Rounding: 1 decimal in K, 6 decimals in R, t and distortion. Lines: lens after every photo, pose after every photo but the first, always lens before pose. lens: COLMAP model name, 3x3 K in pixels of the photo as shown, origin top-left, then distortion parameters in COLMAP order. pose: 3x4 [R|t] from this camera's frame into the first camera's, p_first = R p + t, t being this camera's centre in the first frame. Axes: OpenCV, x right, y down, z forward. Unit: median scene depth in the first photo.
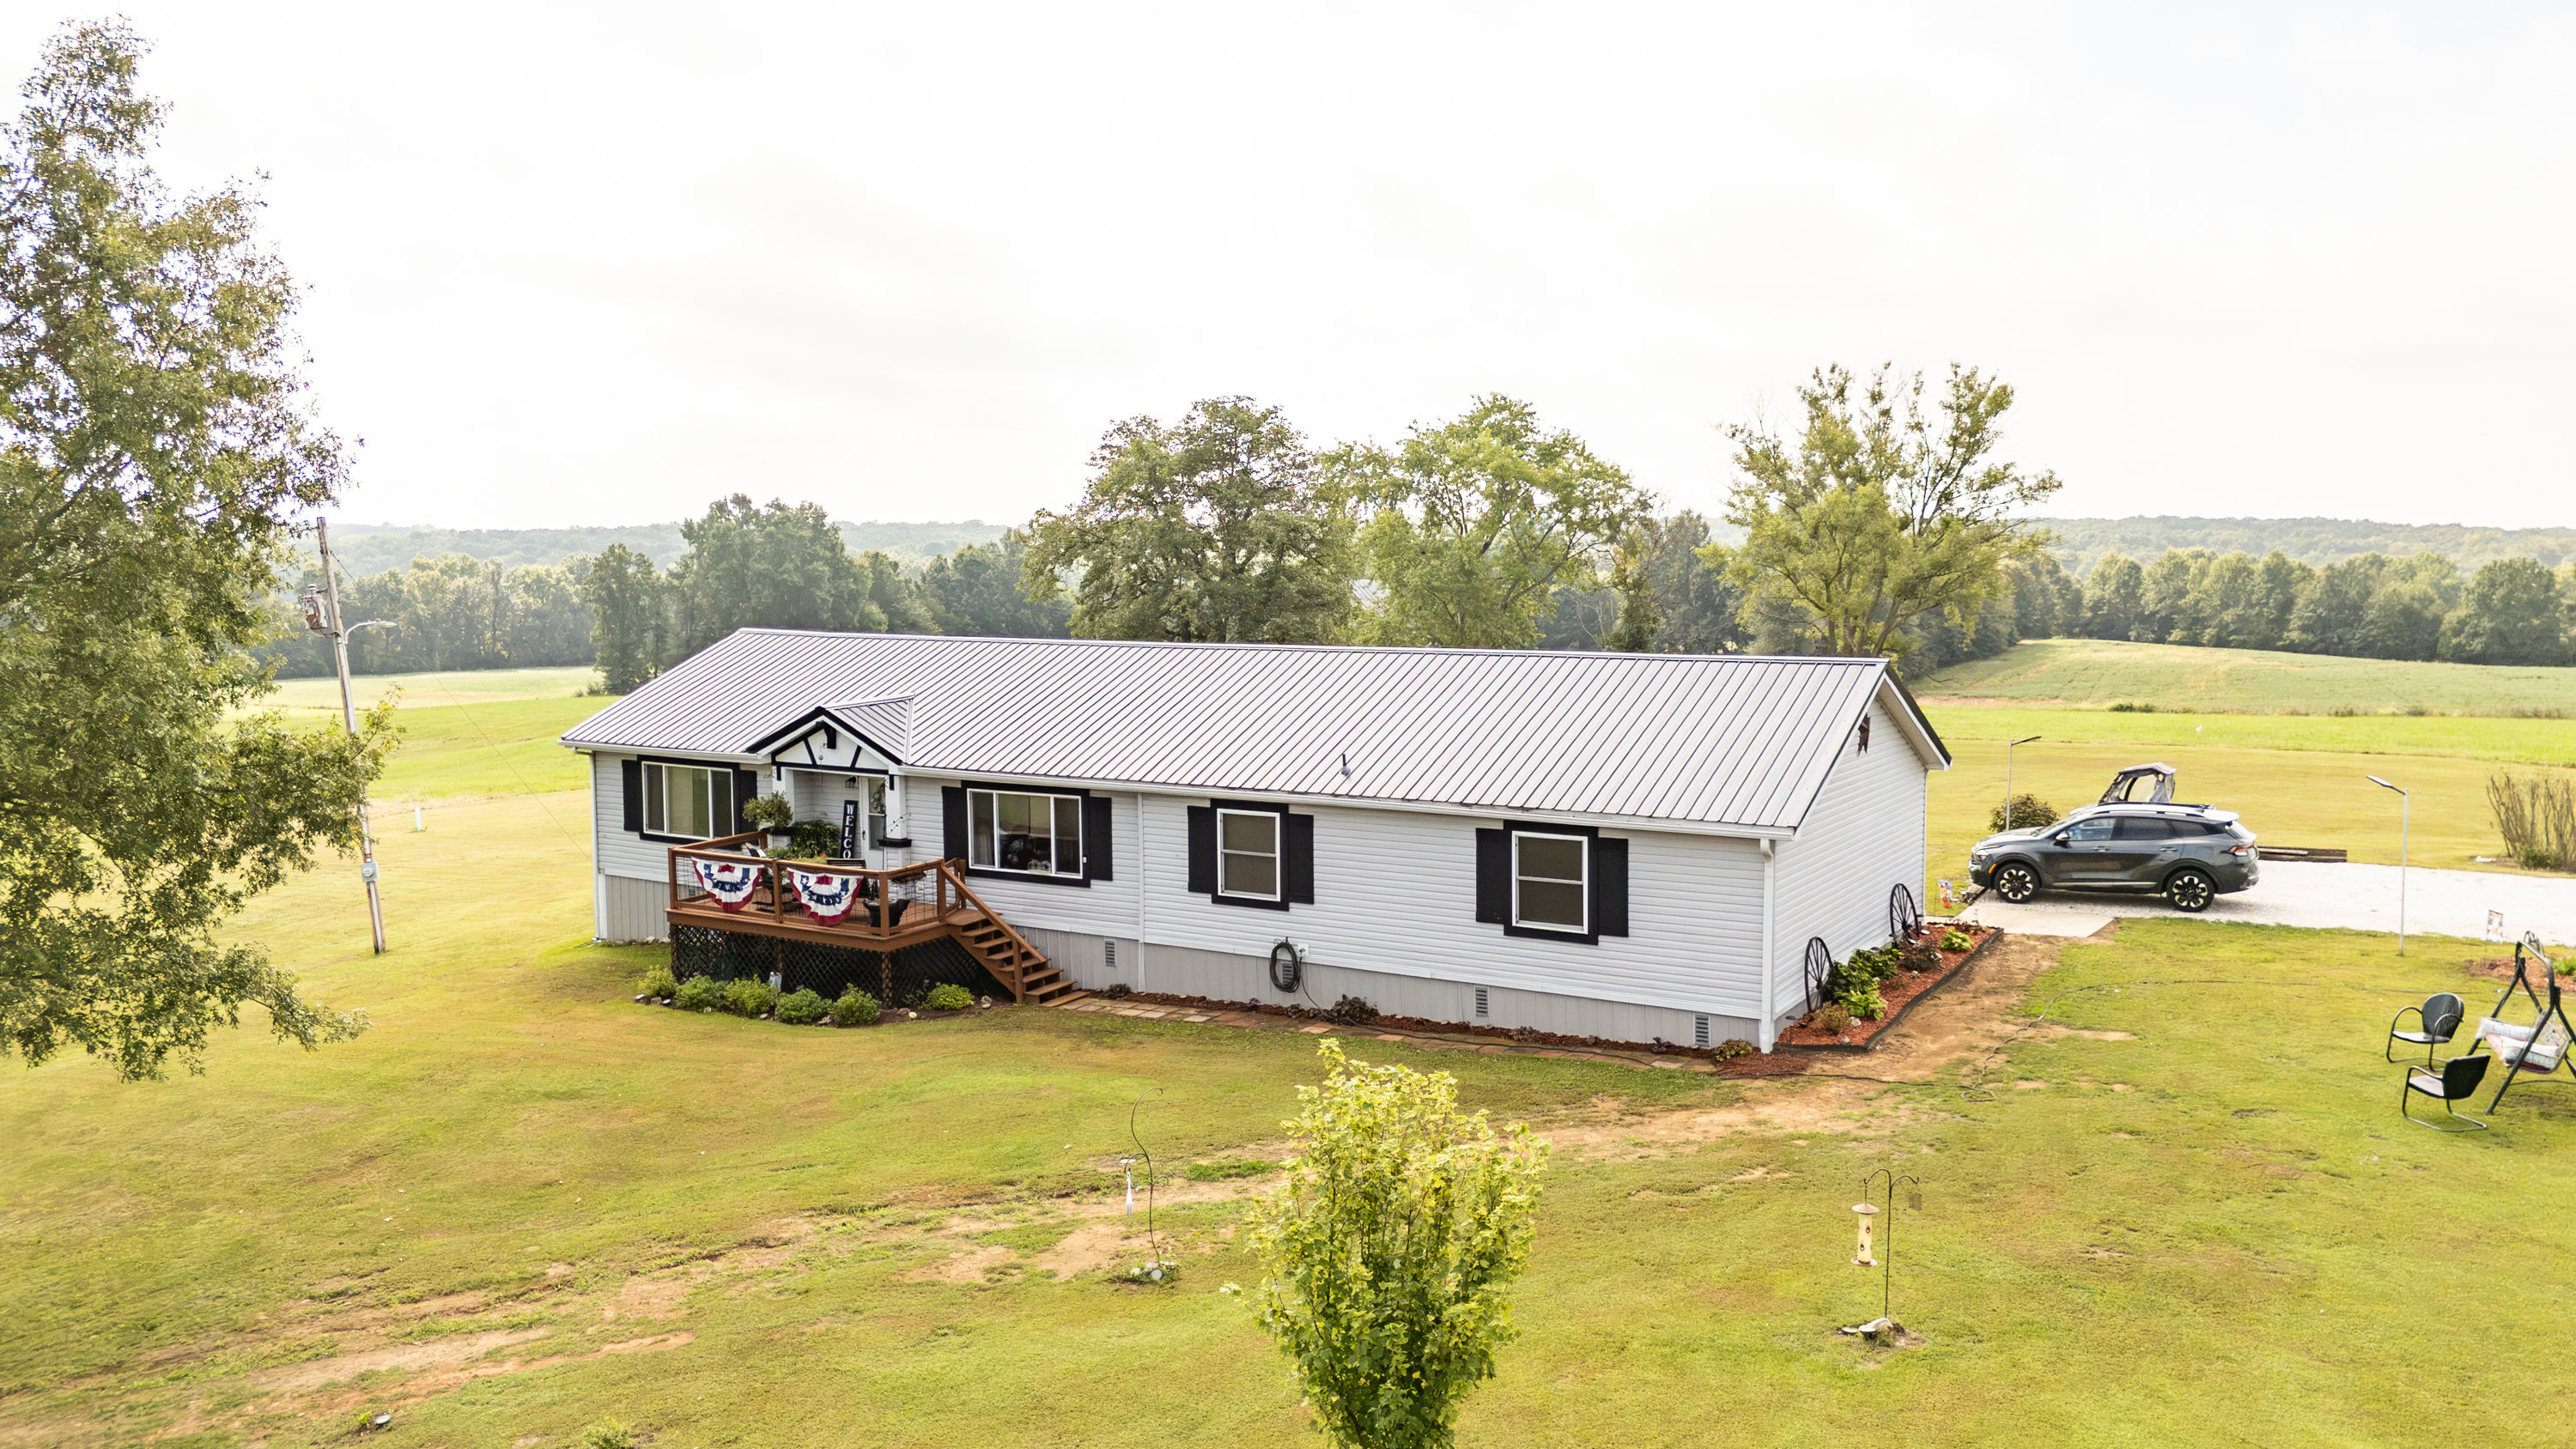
lens RADIAL K [[1886.0, 0, 1288.0], [0, 1886.0, 724.5], [0, 0, 1]] dist [0.118934, -0.200197]
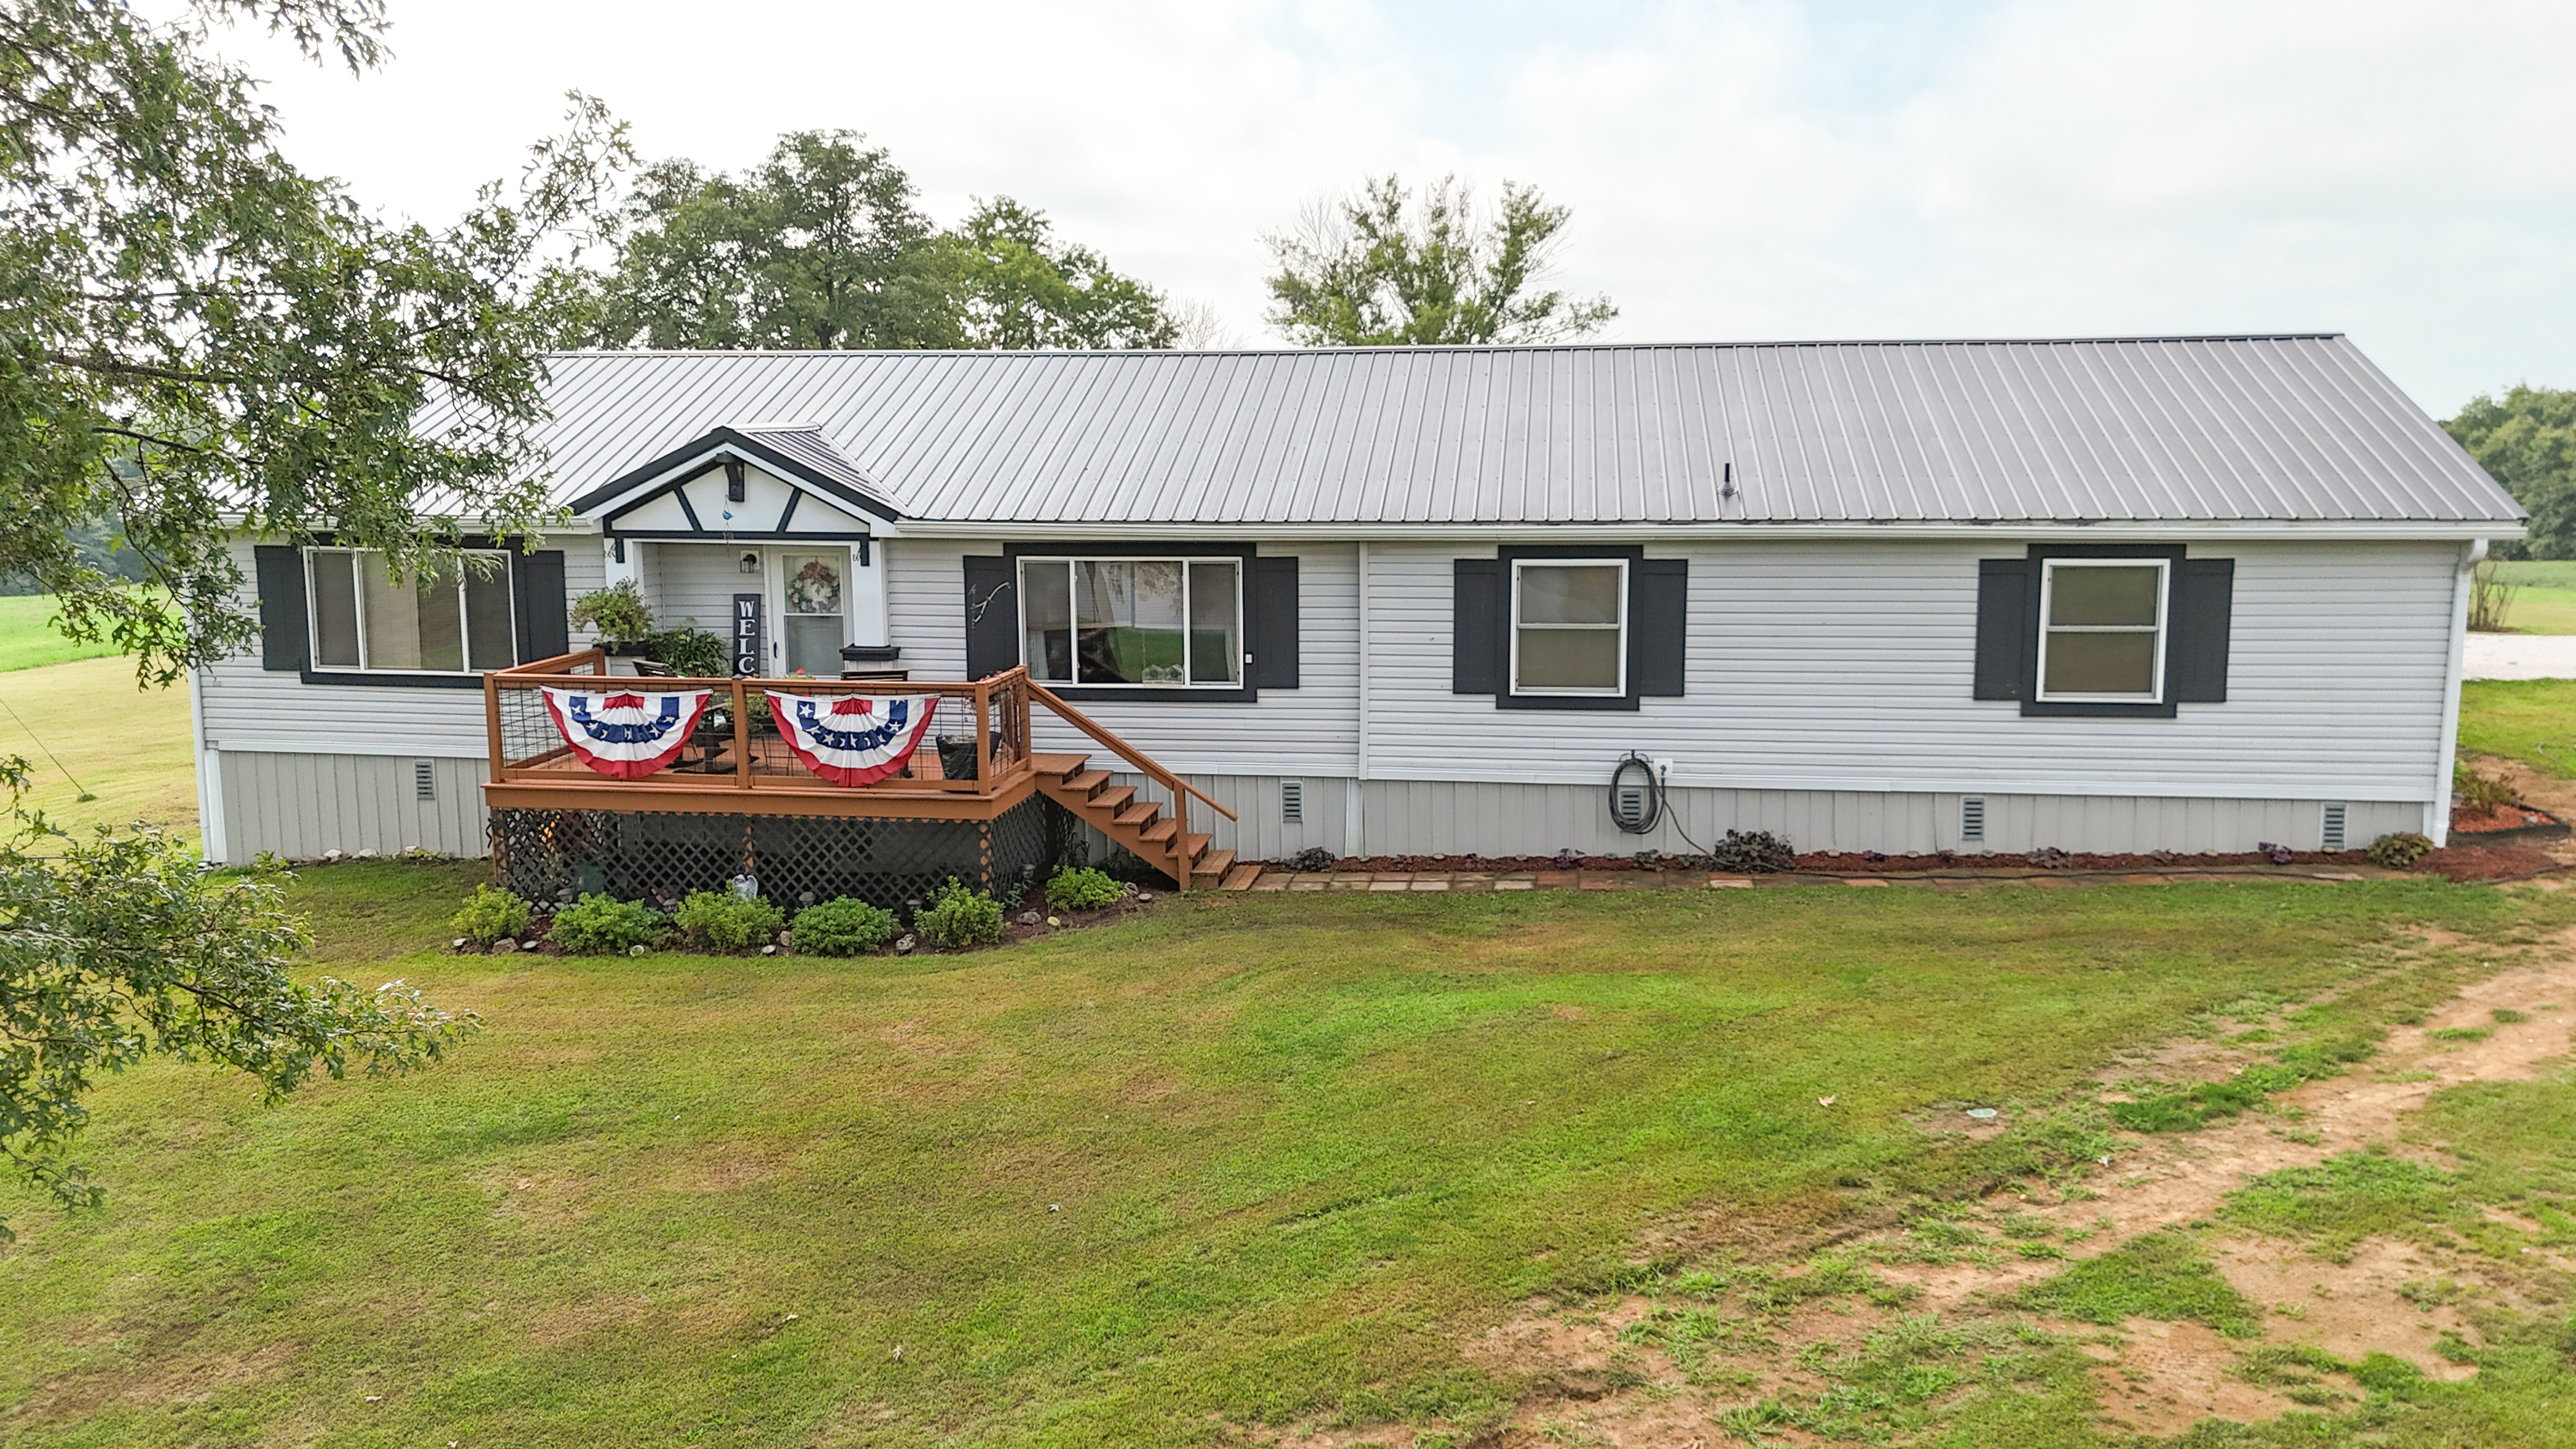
lens RADIAL K [[1886.0, 0, 1288.0], [0, 1886.0, 724.5], [0, 0, 1]] dist [0.118934, -0.200197]
pose [[0.921462, -0.053360, 0.384787, -0.337852], [0.034022, 0.997800, 0.056897, 0.058231], [-0.386977, -0.039337, 0.921250, 0.413929]]
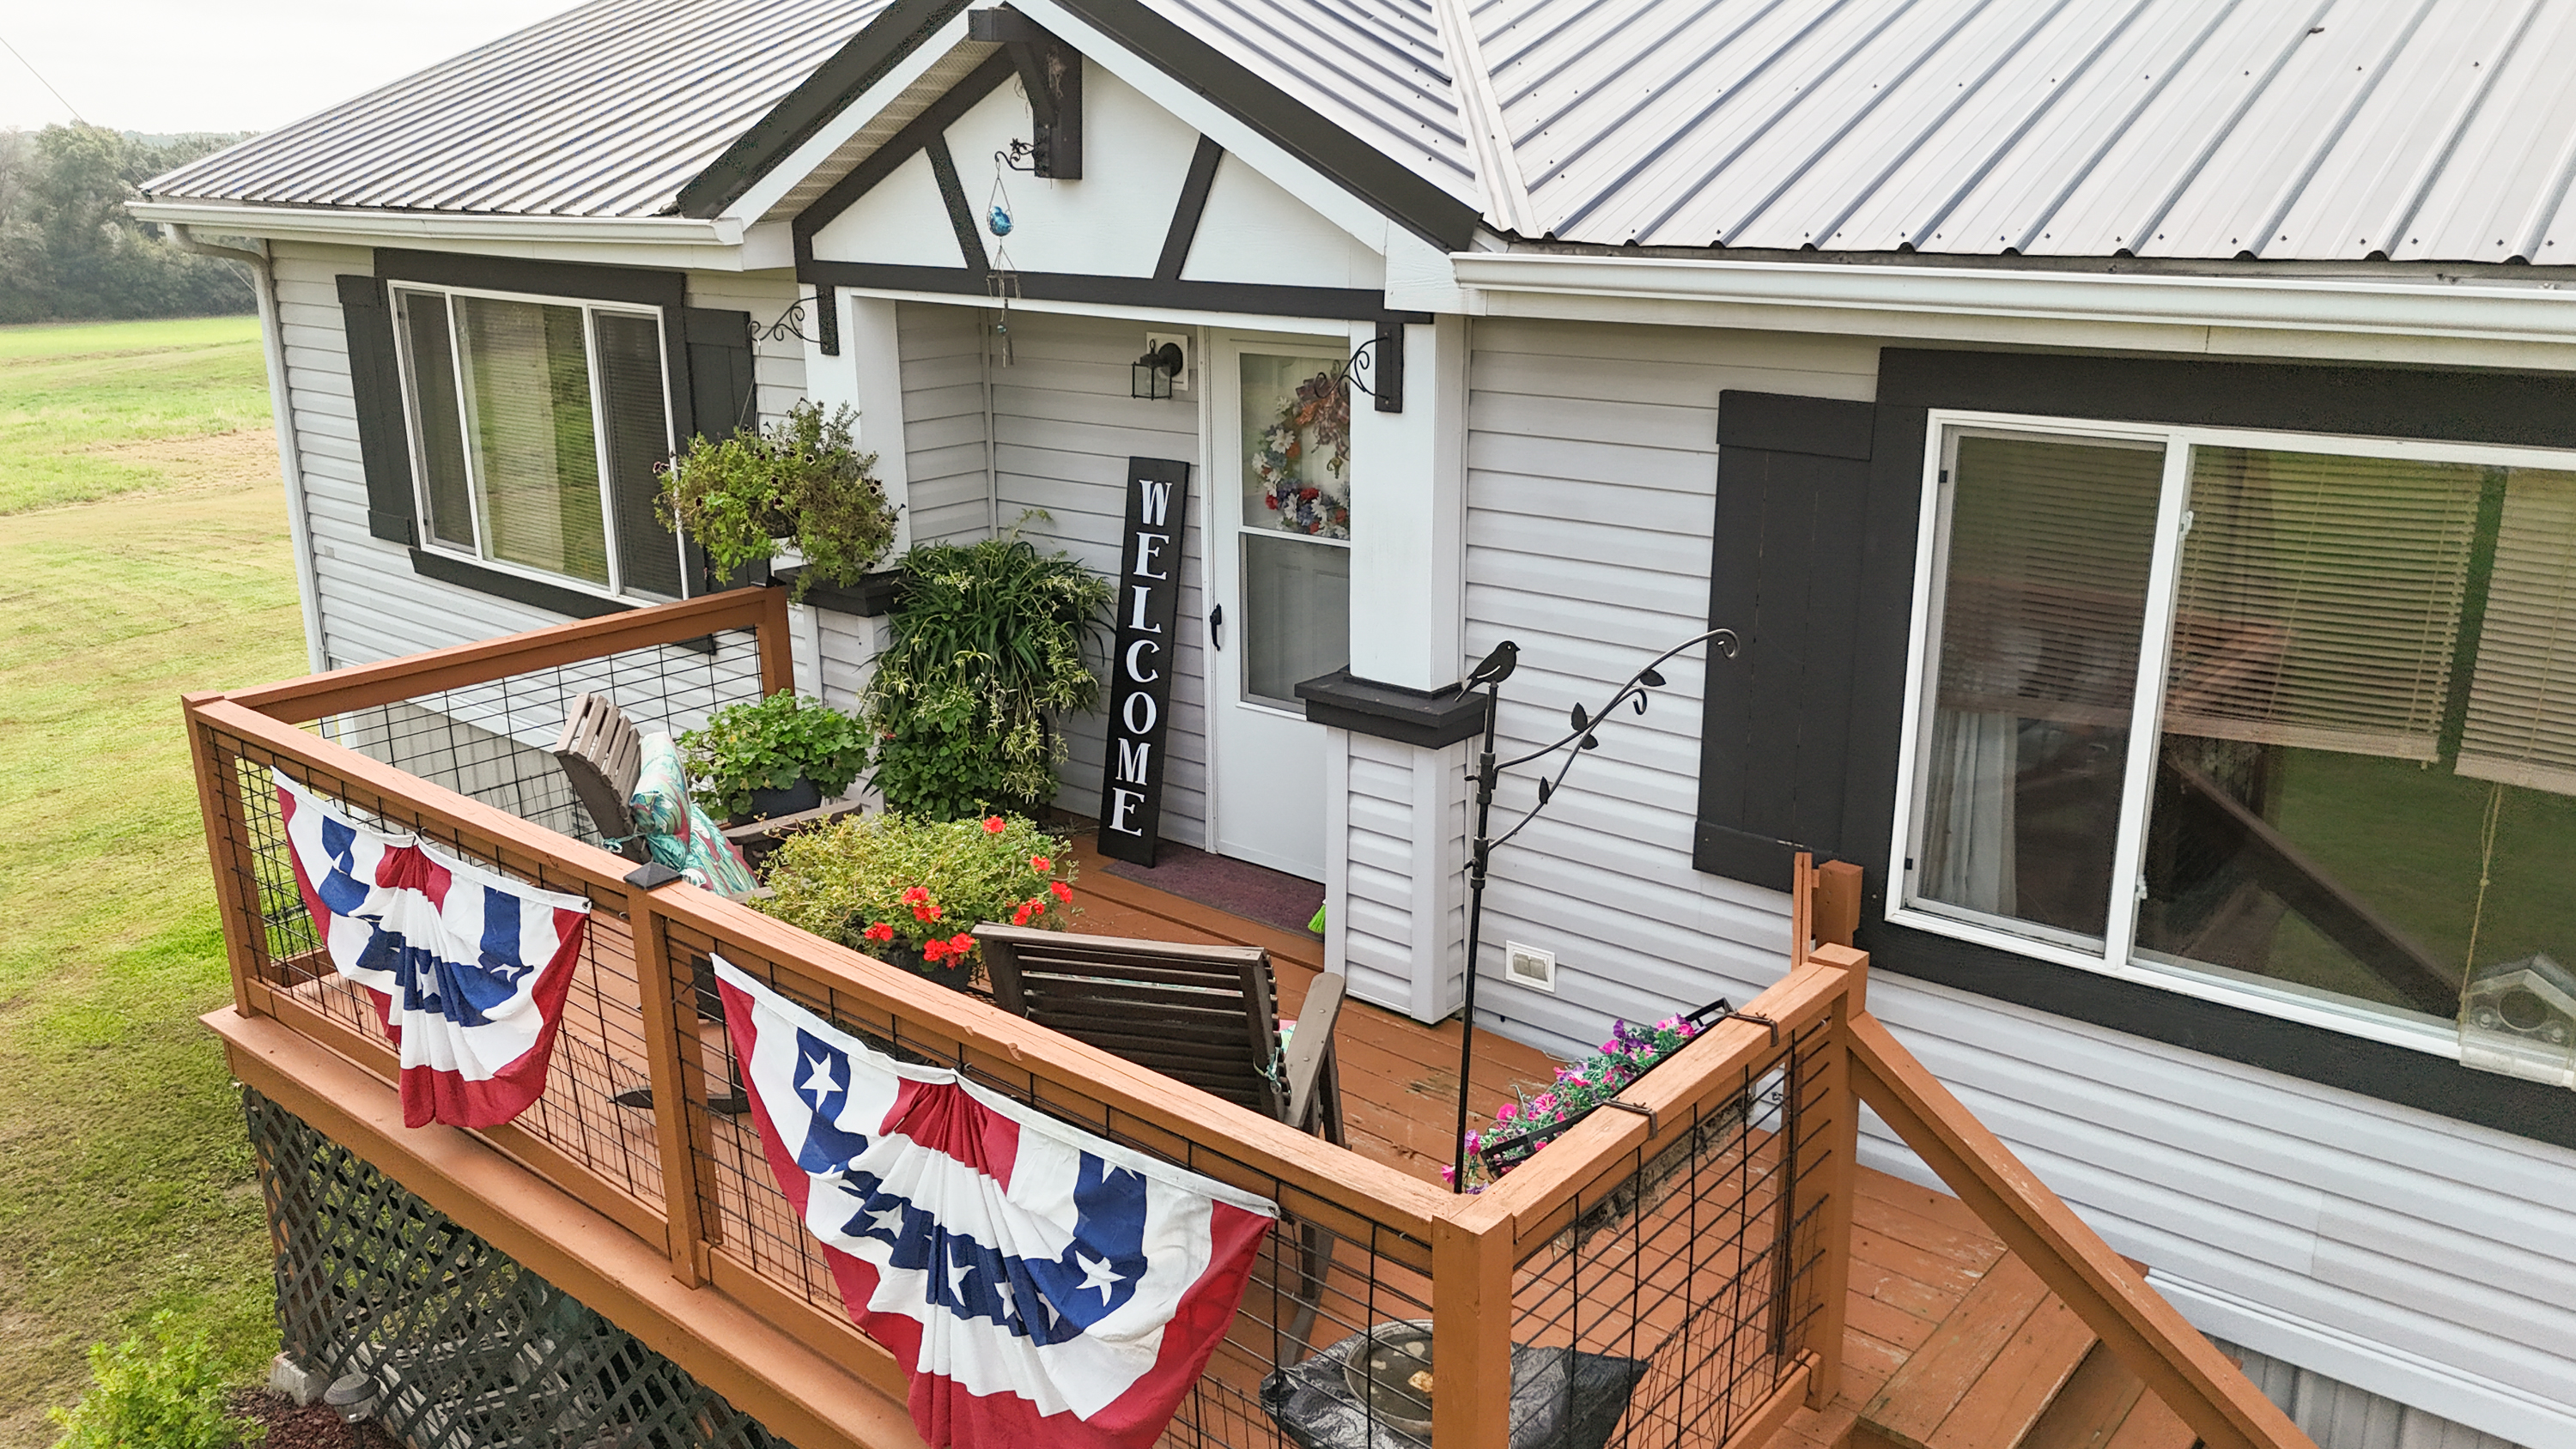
lens RADIAL K [[1886.0, 0, 1288.0], [0, 1886.0, 724.5], [0, 0, 1]] dist [0.118934, -0.200197]
pose [[0.988154, 0.047963, -0.145781, -0.202601], [-0.020236, 0.982335, 0.186034, 0.032556], [0.152128, -0.180880, 0.971668, 0.873005]]
